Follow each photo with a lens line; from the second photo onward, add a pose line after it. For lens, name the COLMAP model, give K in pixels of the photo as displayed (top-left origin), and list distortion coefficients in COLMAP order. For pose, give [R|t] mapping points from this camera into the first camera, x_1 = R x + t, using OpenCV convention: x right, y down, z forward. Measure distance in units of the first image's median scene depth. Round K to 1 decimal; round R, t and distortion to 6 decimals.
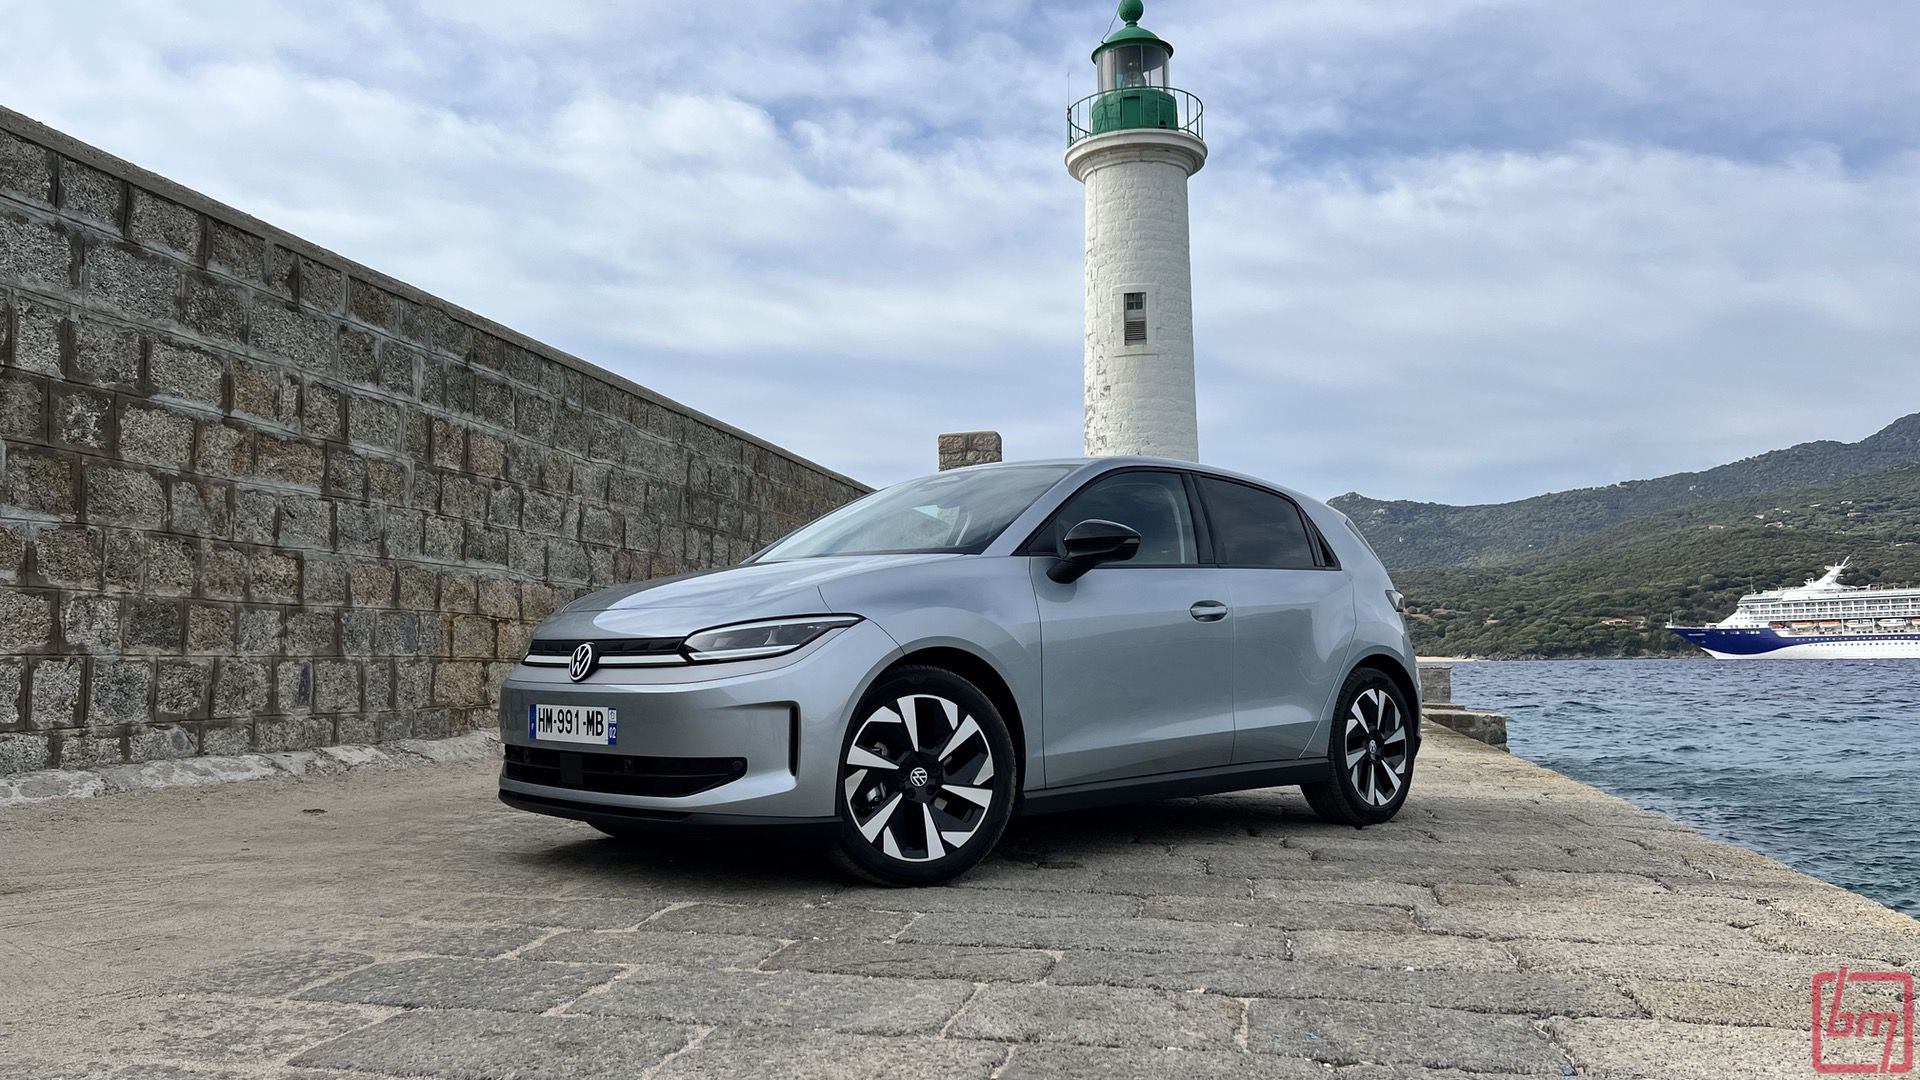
lens RADIAL K [[1495.4, 0, 954.4], [0, 1495.4, 535.1], [0, 0, 1]] dist [0.060988, -0.042319]
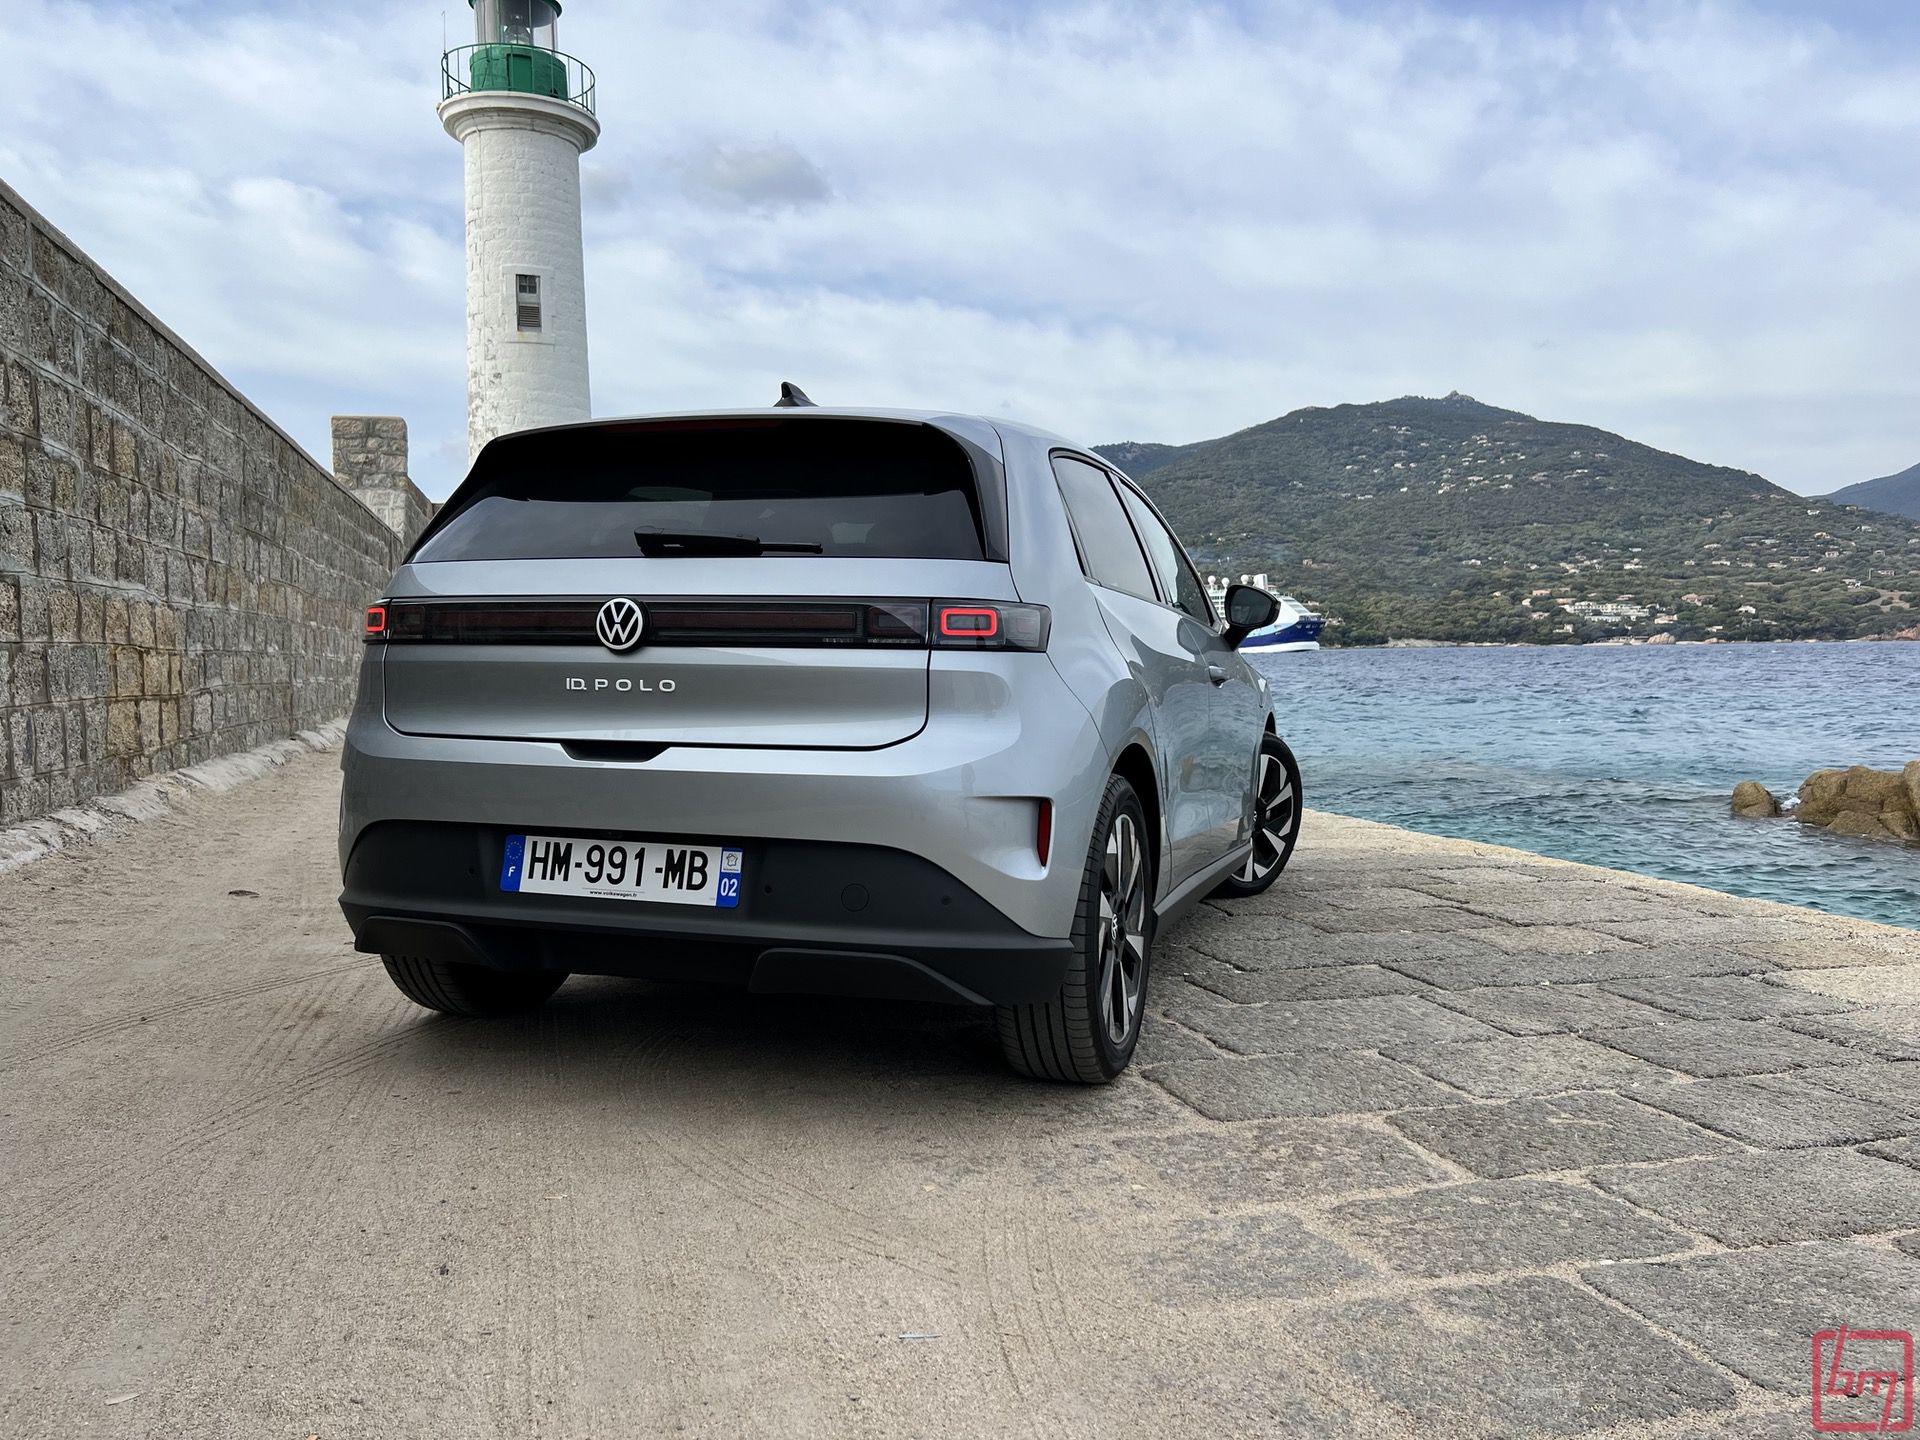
lens RADIAL K [[1504.5, 0, 978.6], [0, 1504.5, 705.8], [0, 0, 1]] dist [0.078406, -0.042196]
pose [[0.877206, -0.014823, 0.479885, -0.364014], [-0.041287, 0.993492, 0.106159, -0.027663], [-0.478335, -0.112936, 0.870885, 0.029826]]
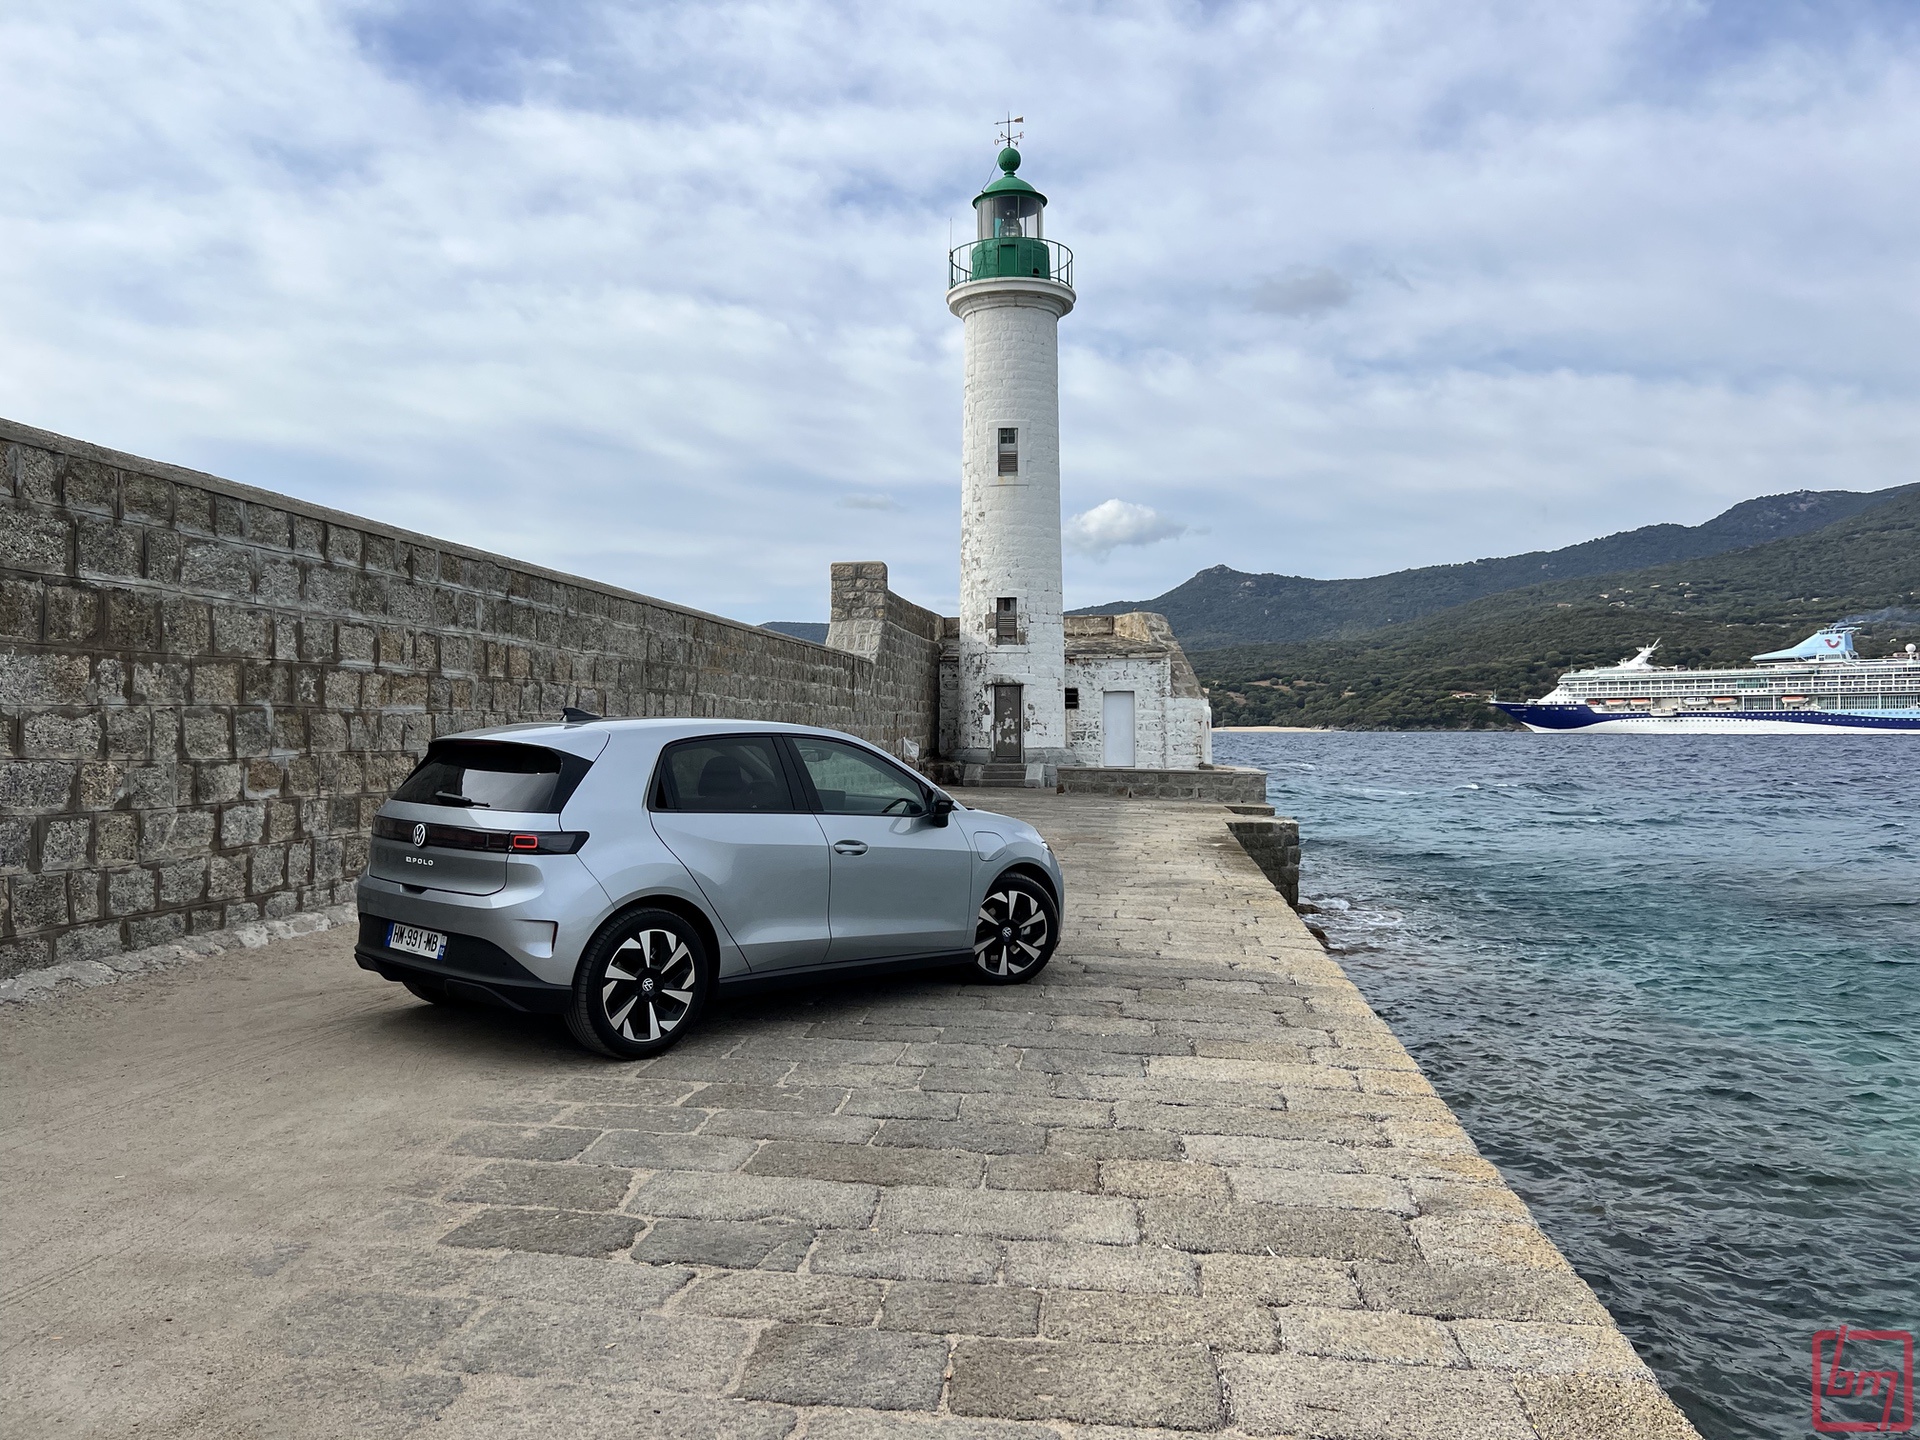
lens RADIAL K [[1504.5, 0, 944.6], [0, 1504.5, 708.8], [0, 0, 1]] dist [0.078406, -0.042196]
pose [[0.996882, 0.011144, 0.078112, -0.041861], [-0.016854, 0.997203, 0.072820, -0.139077], [-0.077082, -0.073909, 0.994282, -0.460417]]
